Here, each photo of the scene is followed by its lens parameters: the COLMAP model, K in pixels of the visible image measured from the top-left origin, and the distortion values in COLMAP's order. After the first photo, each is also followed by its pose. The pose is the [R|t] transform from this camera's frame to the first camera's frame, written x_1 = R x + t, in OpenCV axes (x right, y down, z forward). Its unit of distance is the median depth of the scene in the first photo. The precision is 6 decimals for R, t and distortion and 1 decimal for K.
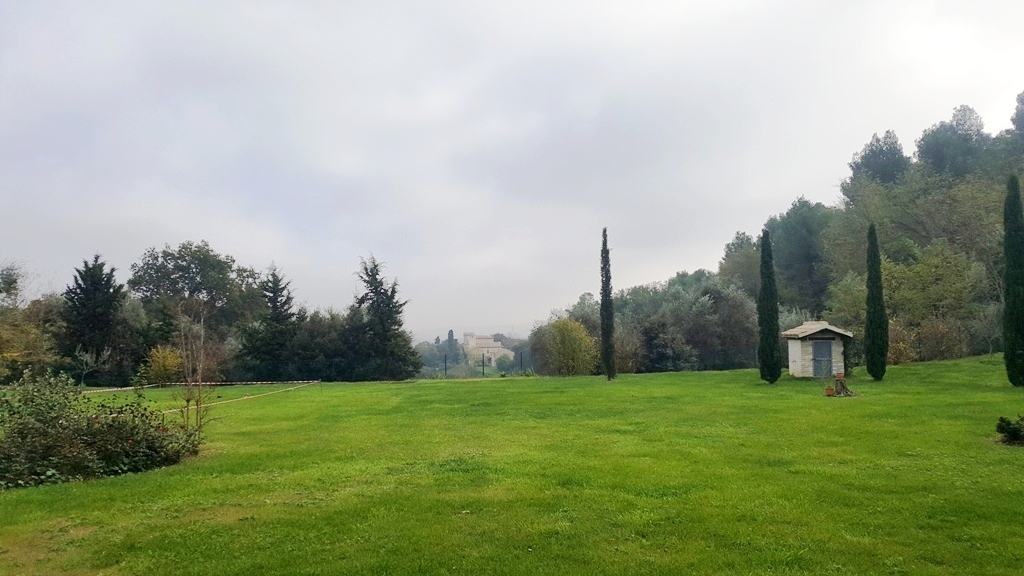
lens RADIAL K [[780.5, 0, 500.0], [0, 780.5, 289.0], [0, 0, 1]] dist [0.098657, -0.244843]
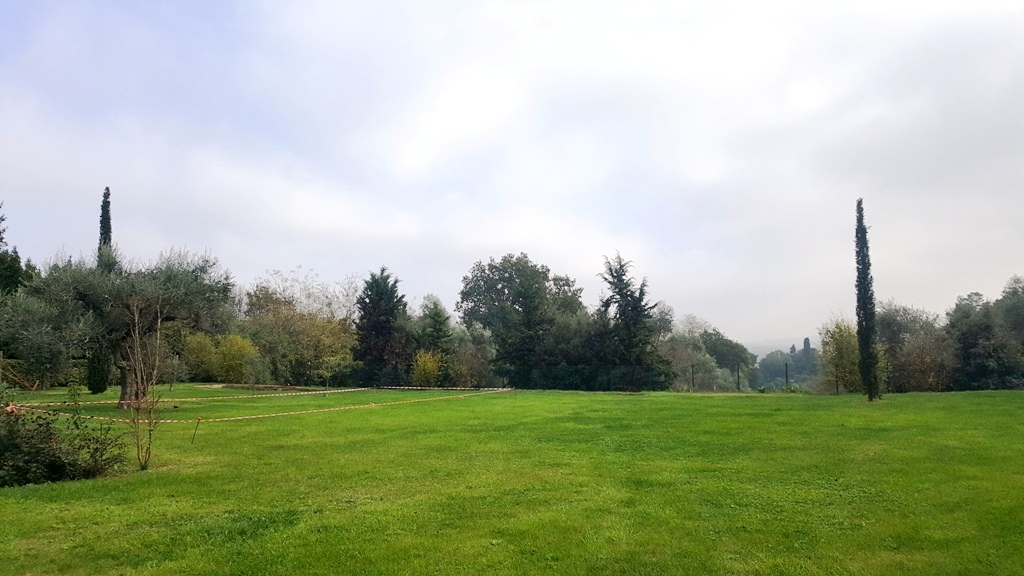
lens RADIAL K [[756.3, 0, 512.0], [0, 756.3, 288.0], [0, 0, 1]] dist [0.007546, -0.069814]
pose [[0.877256, -0.032165, -0.478944, 0.152971], [0.024817, 0.999457, -0.021665, 0.012657], [0.479381, 0.007120, 0.877578, 0.160255]]
